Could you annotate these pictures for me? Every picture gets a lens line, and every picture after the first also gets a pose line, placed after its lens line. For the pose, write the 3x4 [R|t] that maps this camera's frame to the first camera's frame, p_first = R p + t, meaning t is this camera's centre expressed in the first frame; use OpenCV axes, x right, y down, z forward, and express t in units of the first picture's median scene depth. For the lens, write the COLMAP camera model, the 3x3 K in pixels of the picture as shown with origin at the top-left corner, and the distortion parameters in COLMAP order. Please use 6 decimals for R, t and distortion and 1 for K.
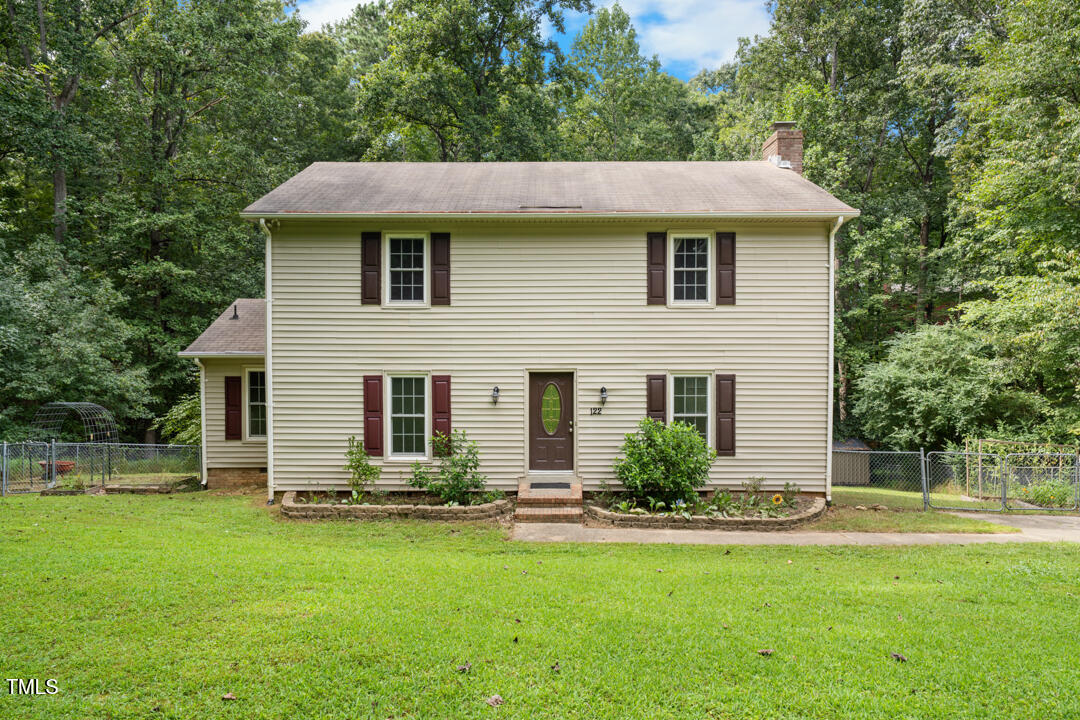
lens RADIAL K [[371.1, 0, 541.2], [0, 371.1, 380.7], [0, 0, 1]] dist [-0.000918, -0.000523]
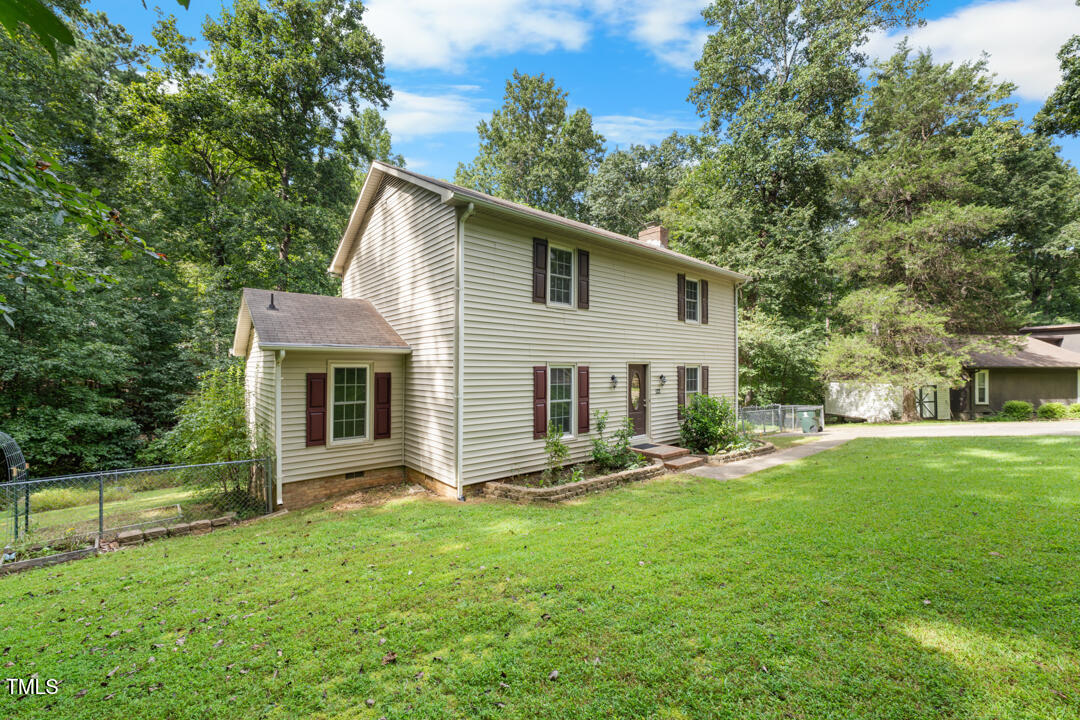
lens RADIAL K [[427.6, 0, 543.3], [0, 427.6, 361.5], [0, 0, 1]] dist [-0.004513, -0.000325]
pose [[0.766891, 0.009285, 0.641710, -1.264045], [0.007463, 0.999699, -0.023384, 0.001614], [-0.641733, 0.022722, 0.766591, 0.007372]]
